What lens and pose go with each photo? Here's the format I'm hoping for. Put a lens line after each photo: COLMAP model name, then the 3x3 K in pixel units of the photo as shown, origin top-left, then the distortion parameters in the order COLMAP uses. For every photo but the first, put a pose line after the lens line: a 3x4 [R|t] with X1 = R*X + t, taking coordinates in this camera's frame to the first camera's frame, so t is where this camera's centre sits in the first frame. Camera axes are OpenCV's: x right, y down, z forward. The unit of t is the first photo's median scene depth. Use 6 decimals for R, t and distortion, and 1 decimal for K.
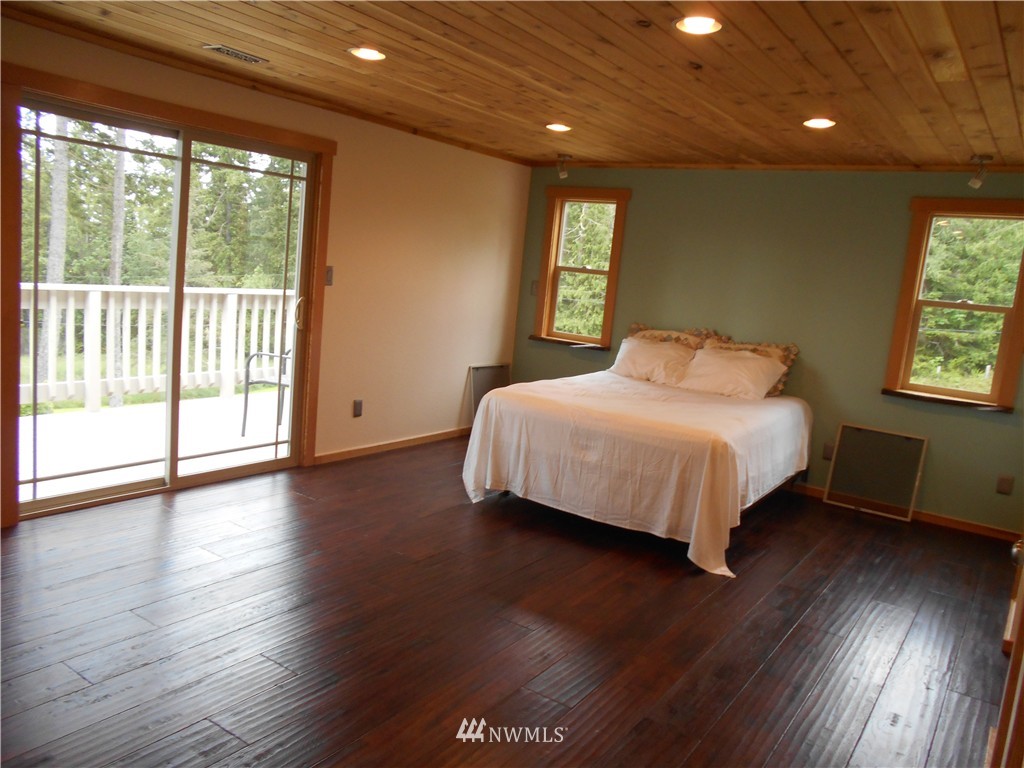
lens RADIAL K [[807.5, 0, 516.7], [0, 807.5, 381.9], [0, 0, 1]] dist [-0.048467, 0.057389]
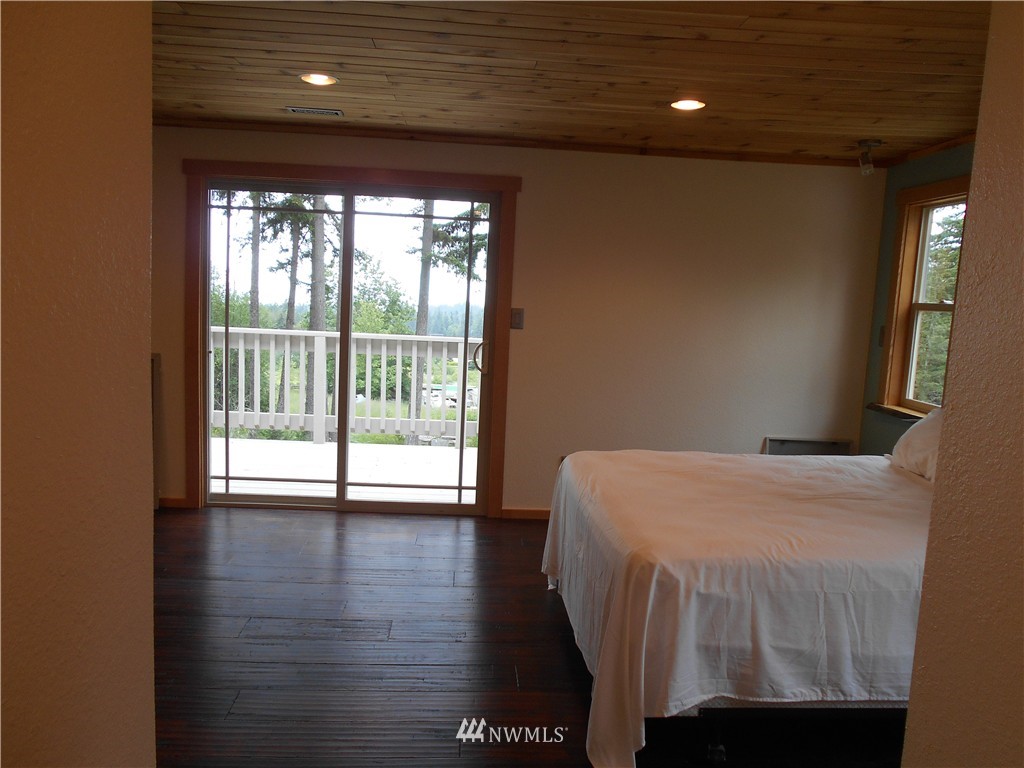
lens RADIAL K [[807.5, 0, 516.7], [0, 807.5, 381.9], [0, 0, 1]] dist [-0.048467, 0.057389]
pose [[0.606891, 0.030603, -0.794196, 0.529061], [-0.106116, 0.993432, -0.042809, -0.017692], [0.787669, 0.110257, 0.606152, 0.440746]]
